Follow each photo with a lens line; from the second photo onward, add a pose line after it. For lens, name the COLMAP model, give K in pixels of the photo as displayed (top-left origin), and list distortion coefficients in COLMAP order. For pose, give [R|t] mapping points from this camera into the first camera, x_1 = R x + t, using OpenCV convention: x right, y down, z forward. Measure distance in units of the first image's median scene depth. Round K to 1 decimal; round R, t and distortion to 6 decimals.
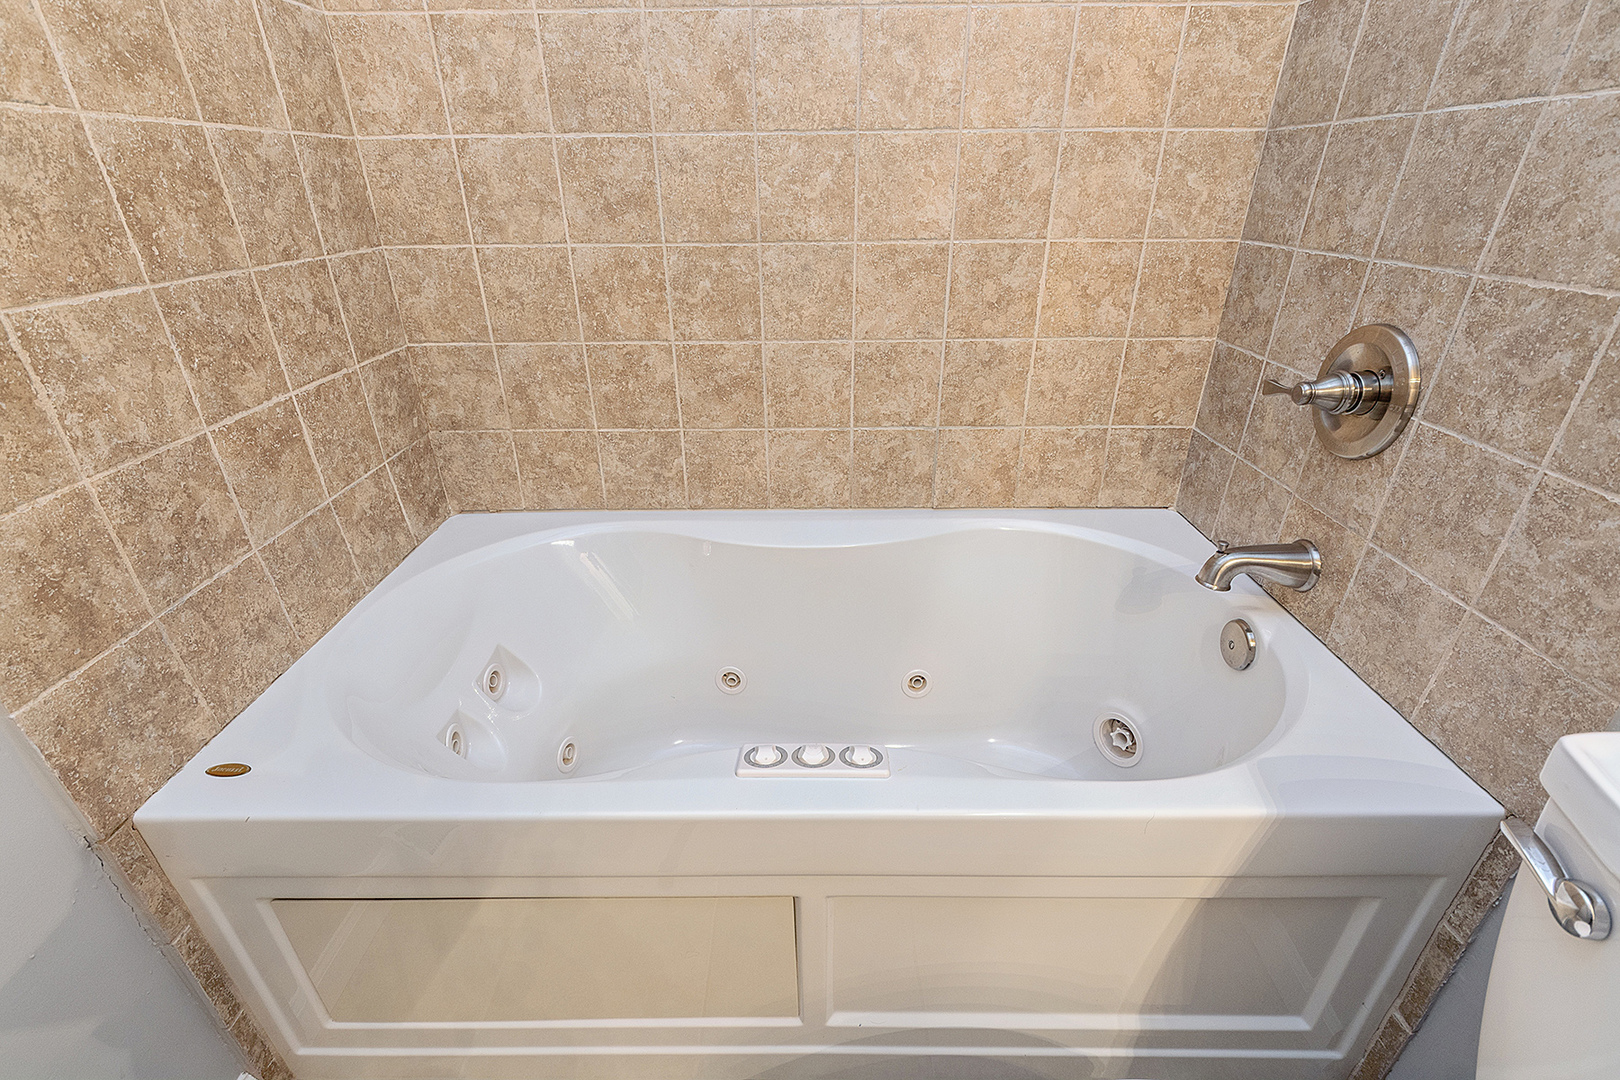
lens RADIAL K [[715.1, 0, 814.1], [0, 715.1, 542.5], [0, 0, 1]] dist [-0.000707, -0.000513]
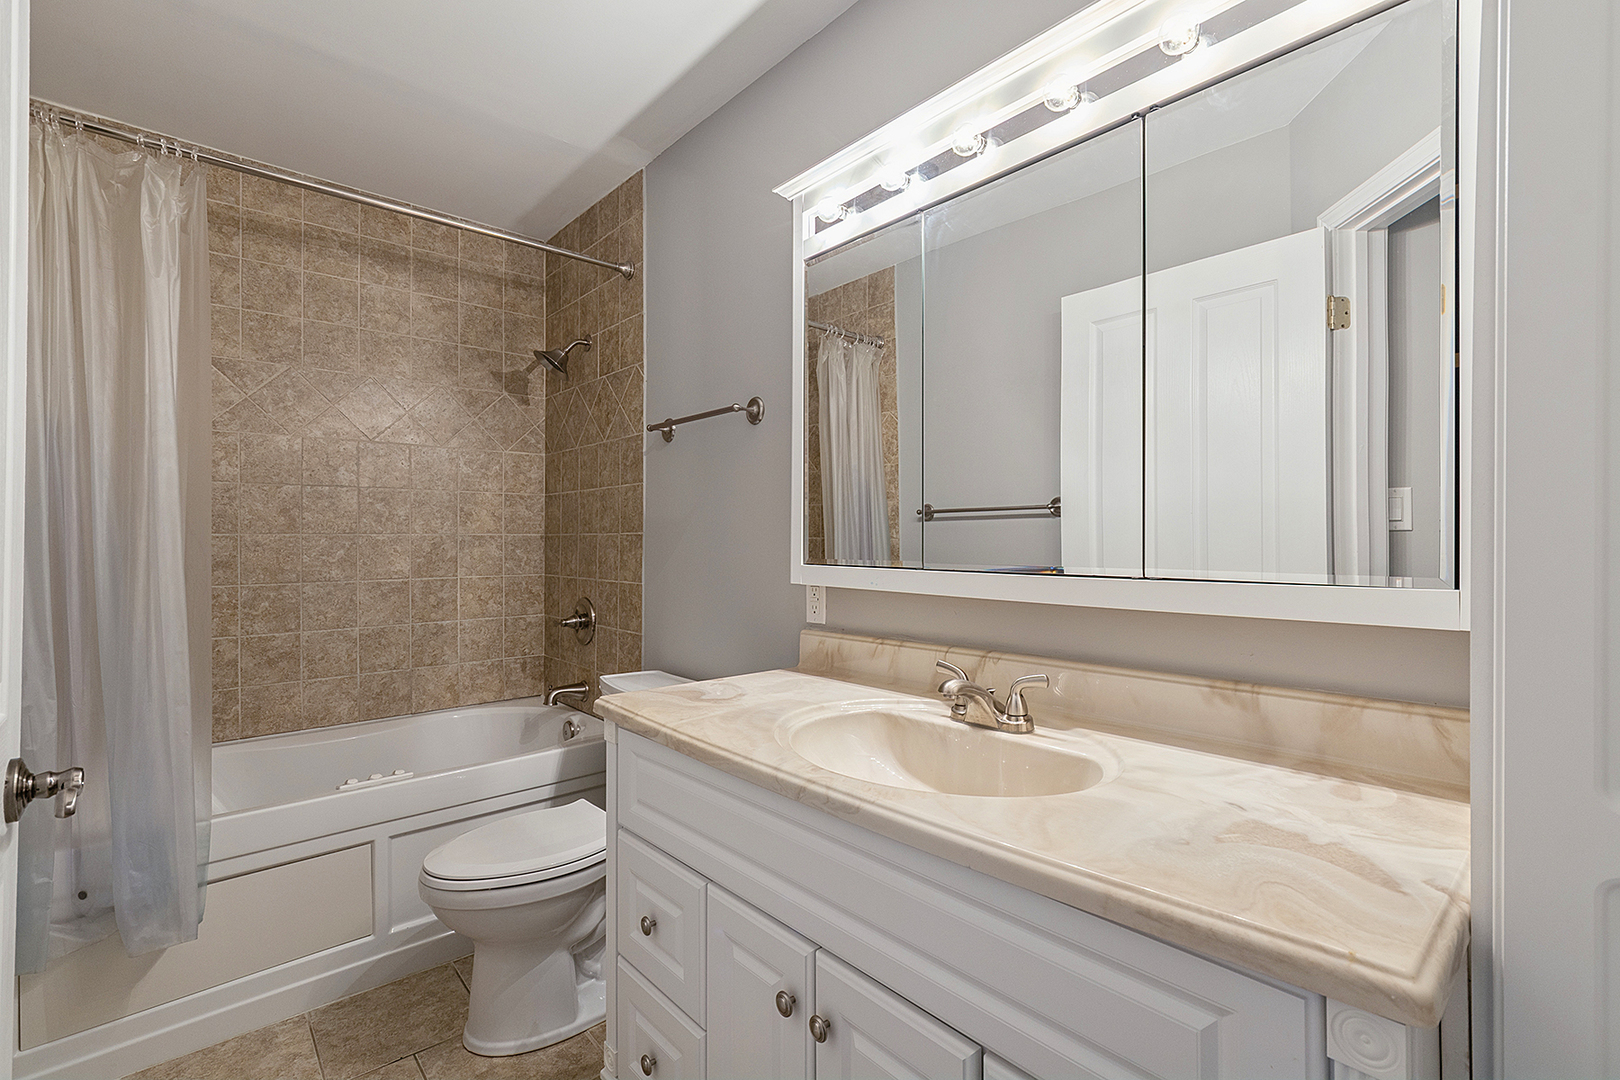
lens RADIAL K [[715.1, 0, 814.1], [0, 715.1, 542.5], [0, 0, 1]] dist [-0.000707, -0.000513]
pose [[0.743251, 0.001663, 0.669011, -0.328405], [0.300759, 0.892418, -0.336354, 0.543644], [-0.597597, 0.451206, 0.662790, -1.145836]]
